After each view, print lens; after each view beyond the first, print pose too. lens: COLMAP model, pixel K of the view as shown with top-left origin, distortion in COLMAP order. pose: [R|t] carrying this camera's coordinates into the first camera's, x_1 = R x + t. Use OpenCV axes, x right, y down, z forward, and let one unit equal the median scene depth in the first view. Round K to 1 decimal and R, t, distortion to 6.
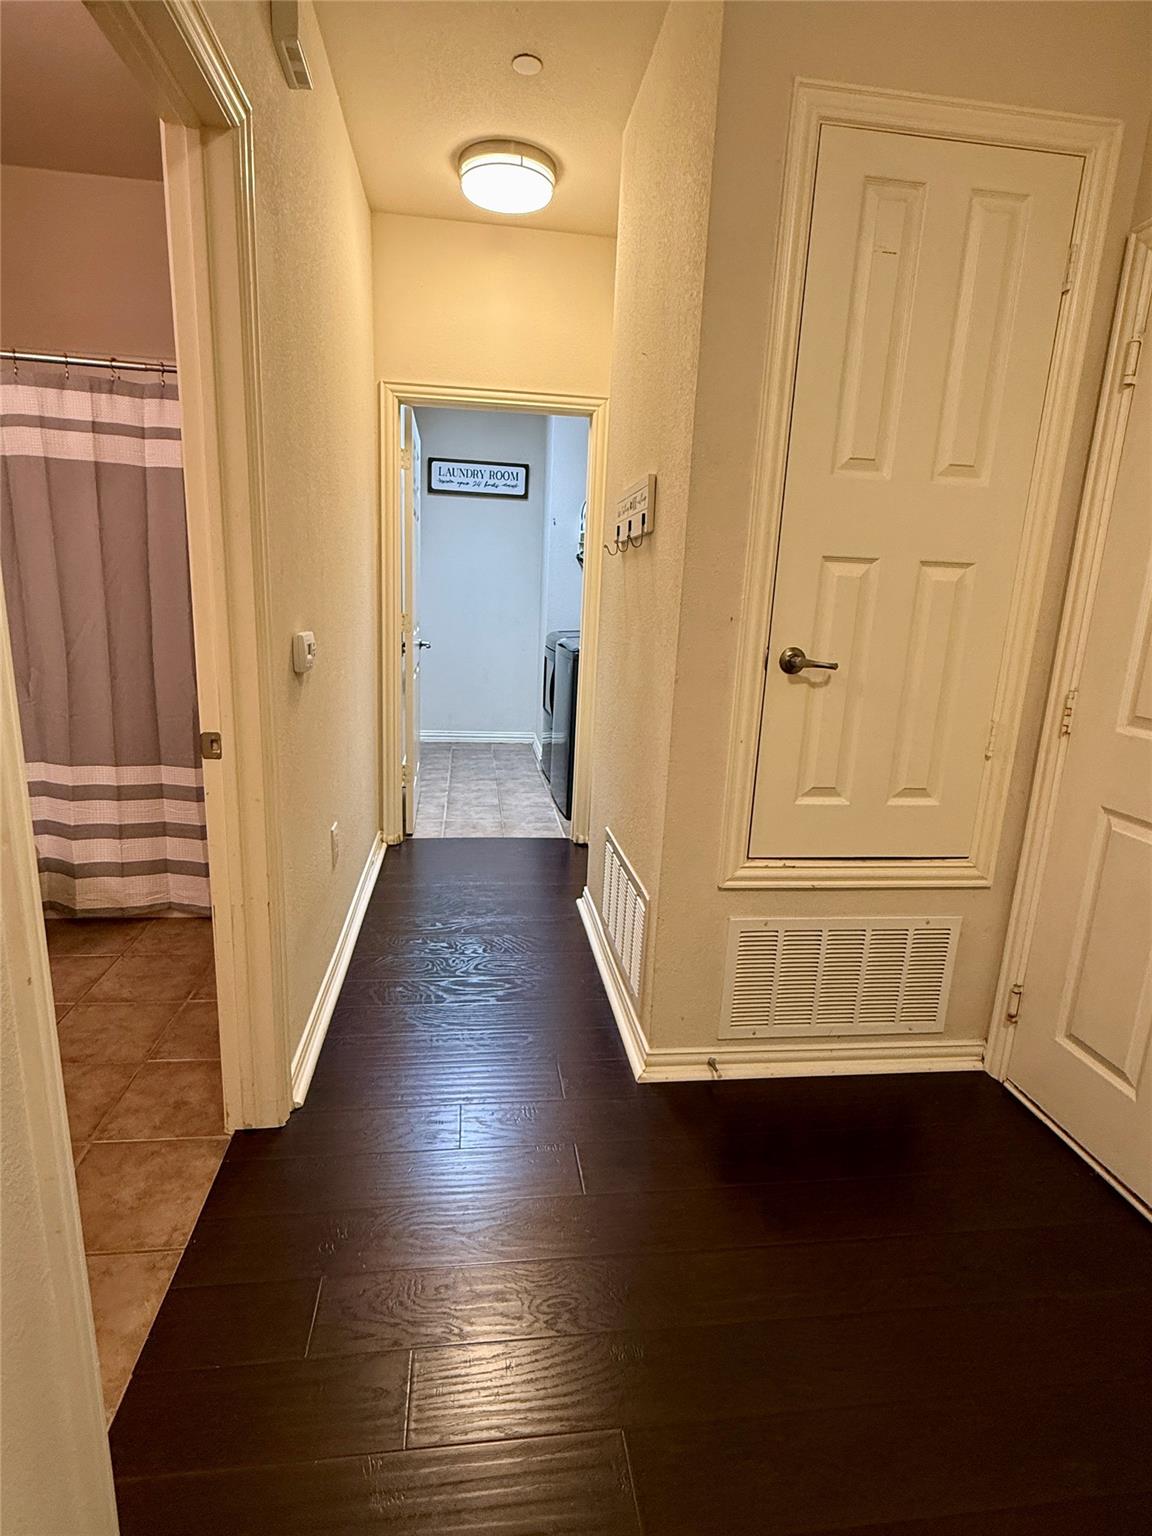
lens RADIAL K [[777.4, 0, 576.0], [0, 777.4, 768.0], [0, 0, 1]] dist [-0.000502, 0.000873]
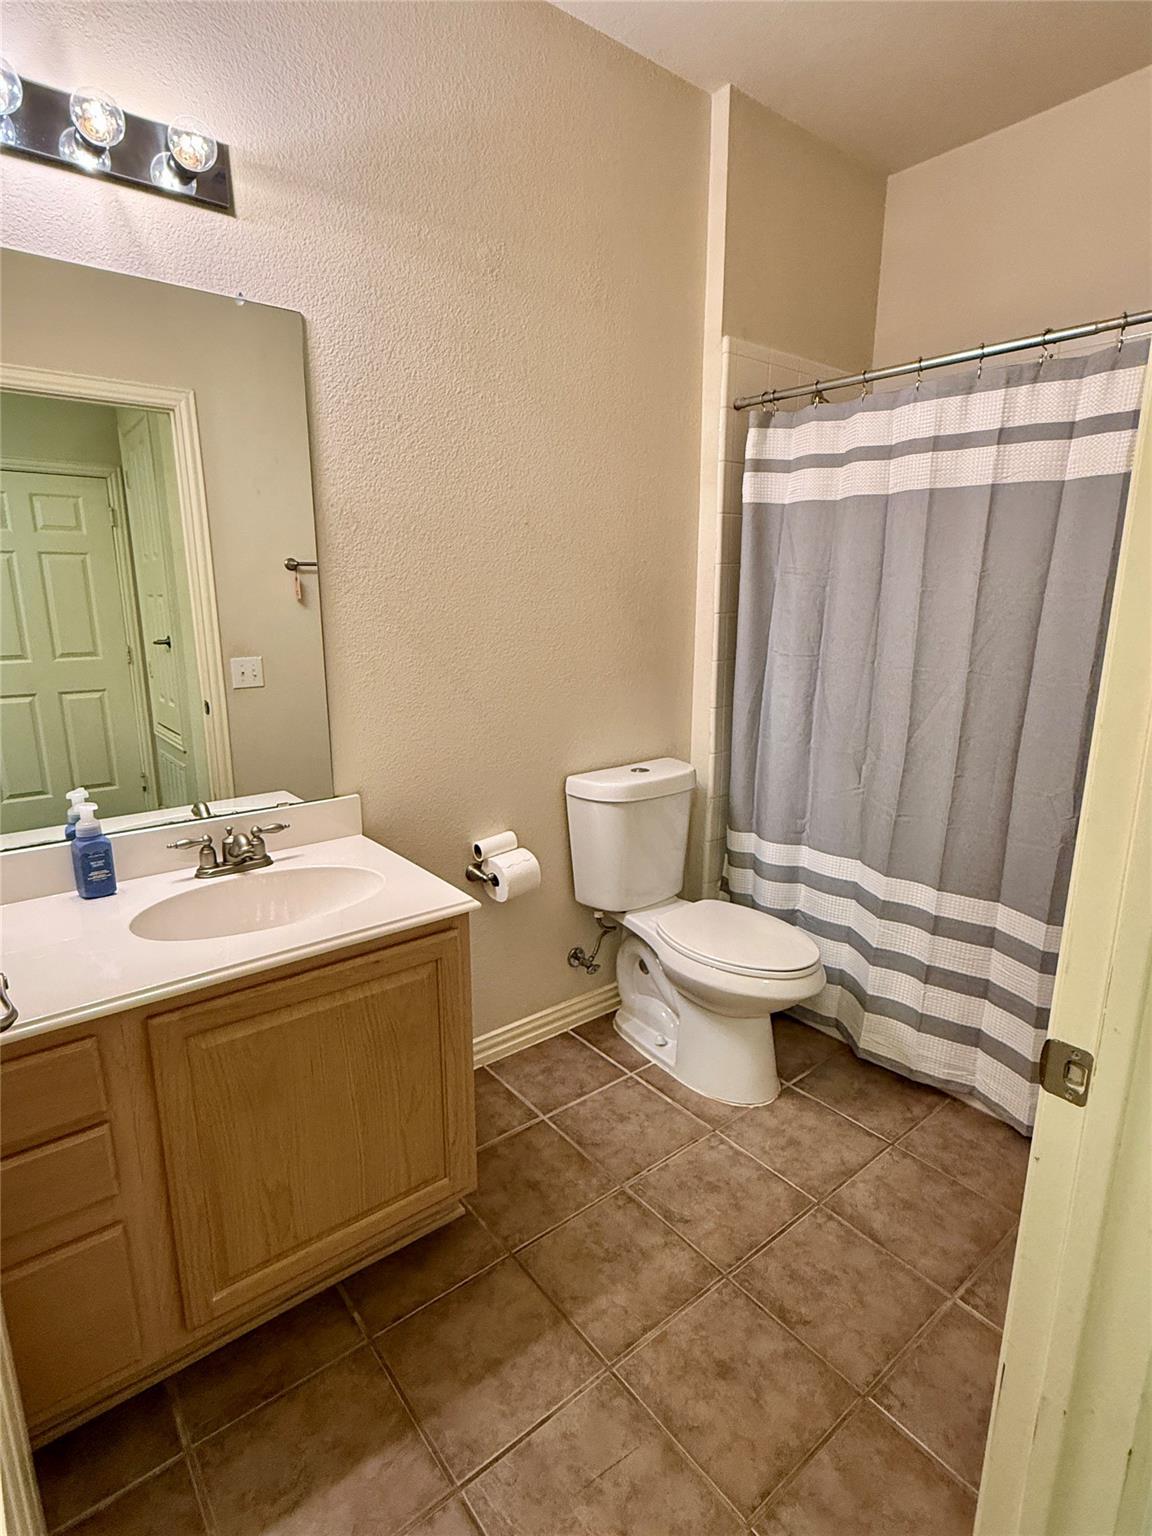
lens RADIAL K [[777.4, 0, 576.0], [0, 777.4, 768.0], [0, 0, 1]] dist [-0.000502, 0.000873]
pose [[0.509877, 0.148373, -0.847355, -0.159980], [-0.169154, 0.983075, 0.070354, -0.116538], [0.843453, 0.107462, 0.526346, 0.311490]]
